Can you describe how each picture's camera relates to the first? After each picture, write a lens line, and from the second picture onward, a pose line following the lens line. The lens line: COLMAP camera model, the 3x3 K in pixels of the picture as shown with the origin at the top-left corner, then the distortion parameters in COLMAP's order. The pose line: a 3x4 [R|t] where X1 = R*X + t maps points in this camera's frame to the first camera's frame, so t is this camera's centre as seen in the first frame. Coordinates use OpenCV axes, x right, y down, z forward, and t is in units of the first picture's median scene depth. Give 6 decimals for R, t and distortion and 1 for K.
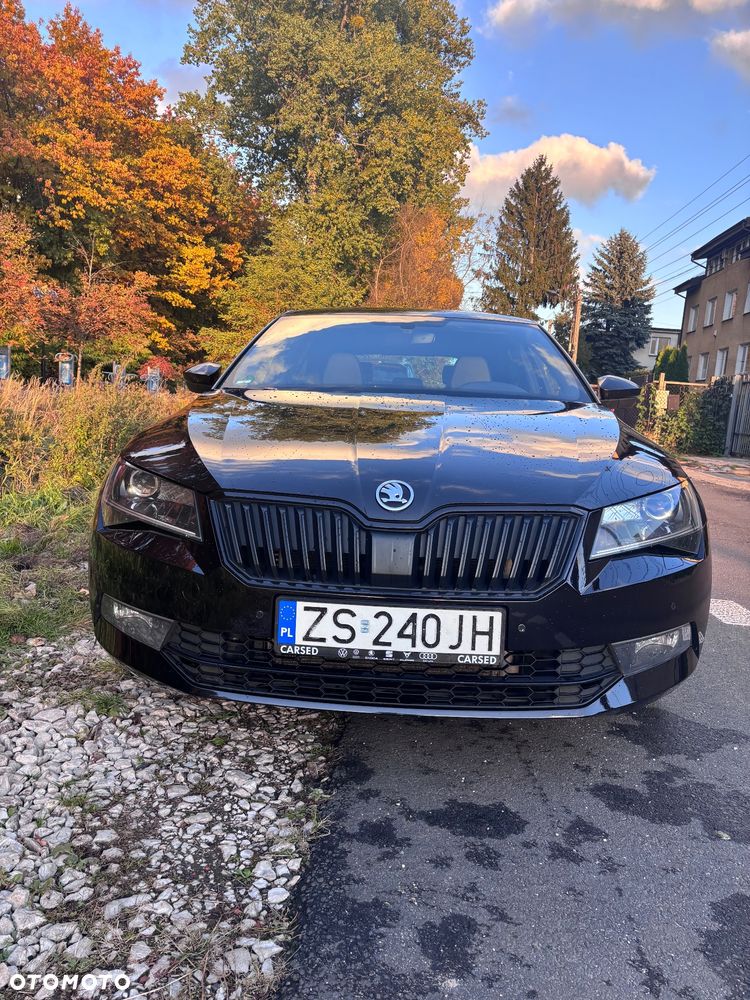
lens RADIAL K [[759.0, 0, 379.5], [0, 759.0, 502.2], [0, 0, 1]] dist [0.012974, -0.001329]
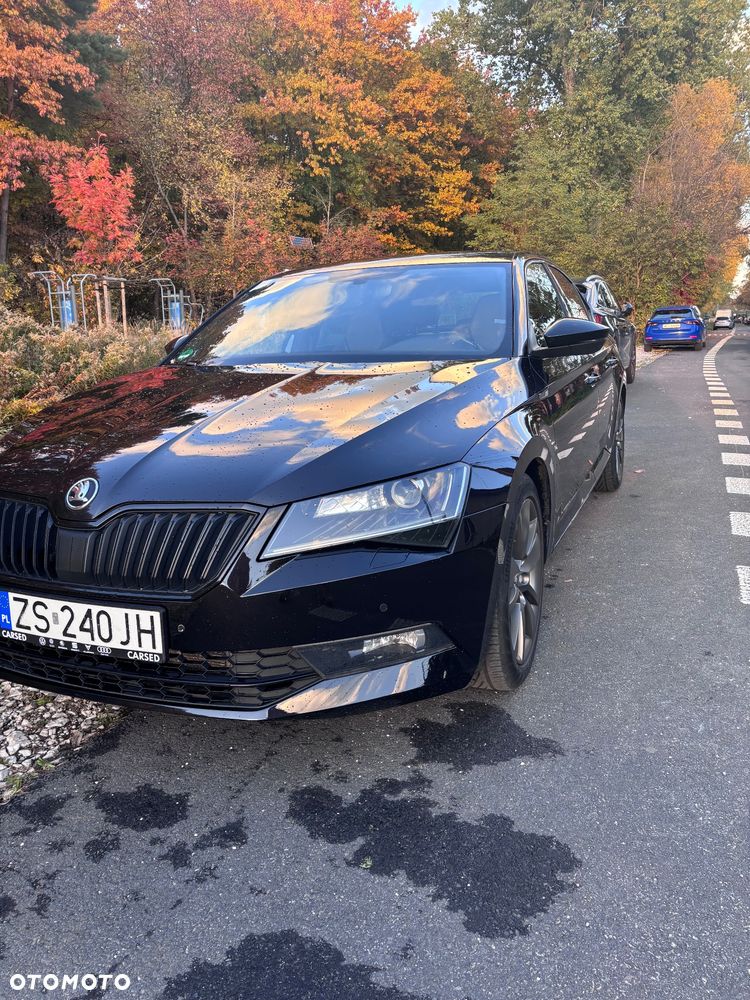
lens RADIAL K [[760.7, 0, 370.3], [0, 760.7, 498.8], [0, 0, 1]] dist [0.016283, -0.004385]
pose [[0.932486, 0.001153, -0.361205, 0.753578], [0.031884, 0.995829, 0.085491, -0.077873], [0.359797, -0.091235, 0.928559, 0.175119]]
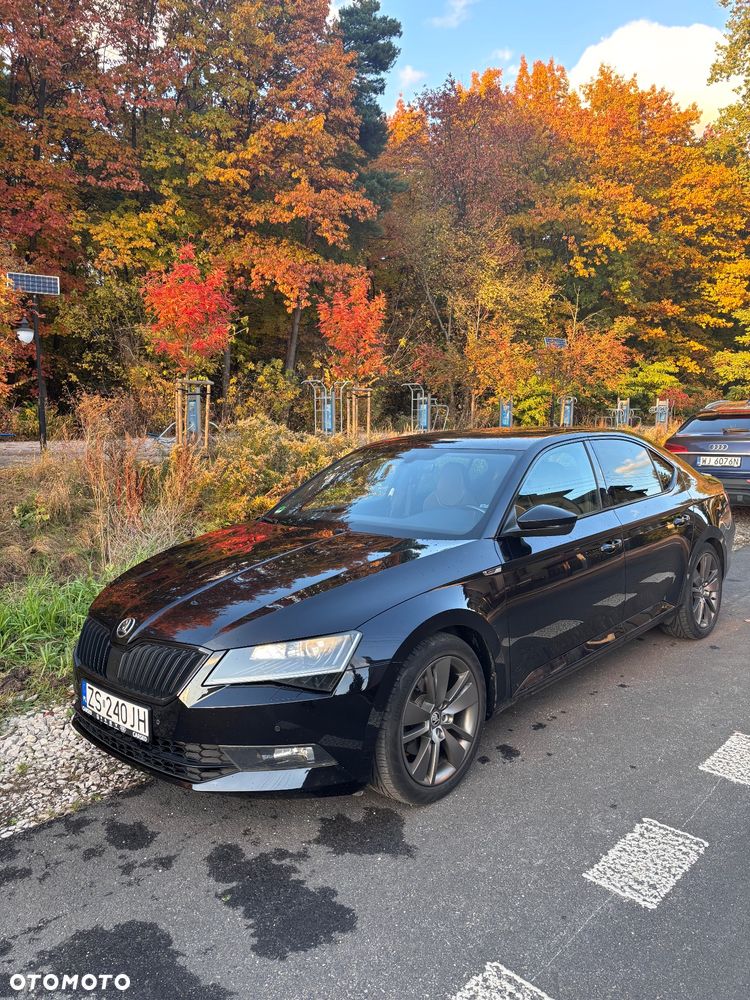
lens RADIAL K [[755.0, 0, 373.9], [0, 755.0, 507.8], [0, 0, 1]] dist [0.039907, -0.038330]
pose [[0.760183, 0.012157, -0.649595, 1.495620], [-0.027959, 0.999511, -0.014013, -0.260512], [0.649107, 0.028814, 0.760151, 0.080761]]
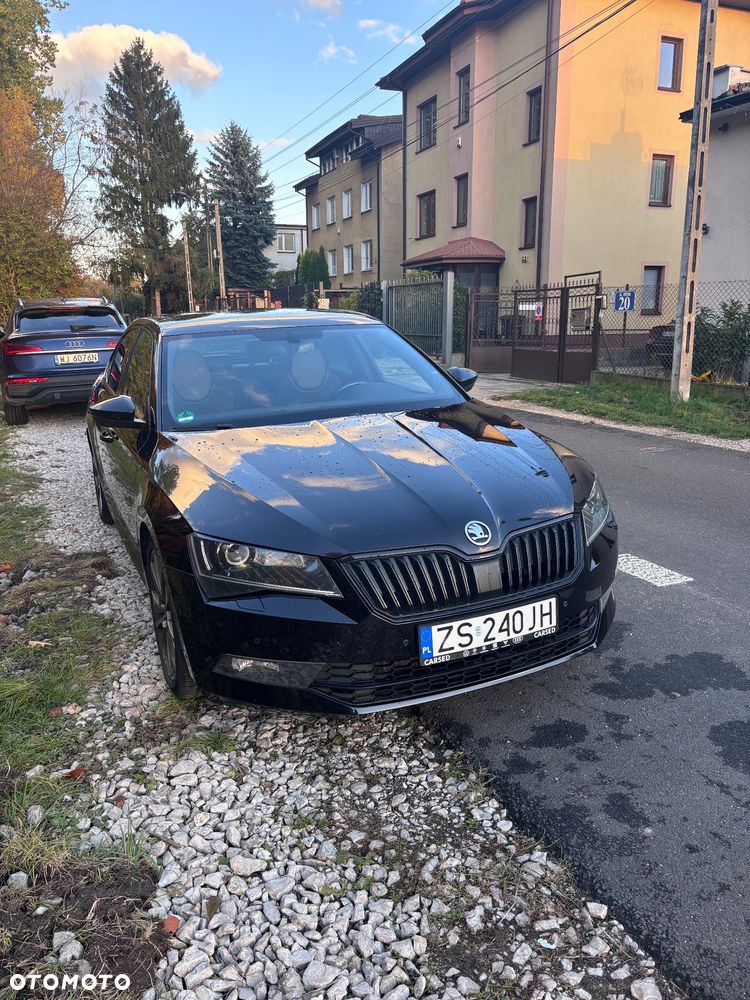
lens RADIAL K [[750.4, 0, 386.2], [0, 750.4, 501.8], [0, 0, 1]] dist [0.012361, 0.001588]
pose [[0.883233, -0.191283, 0.428148, -0.688465], [0.133198, 0.977751, 0.162051, -0.303263], [-0.449620, -0.086101, 0.889060, -0.122419]]
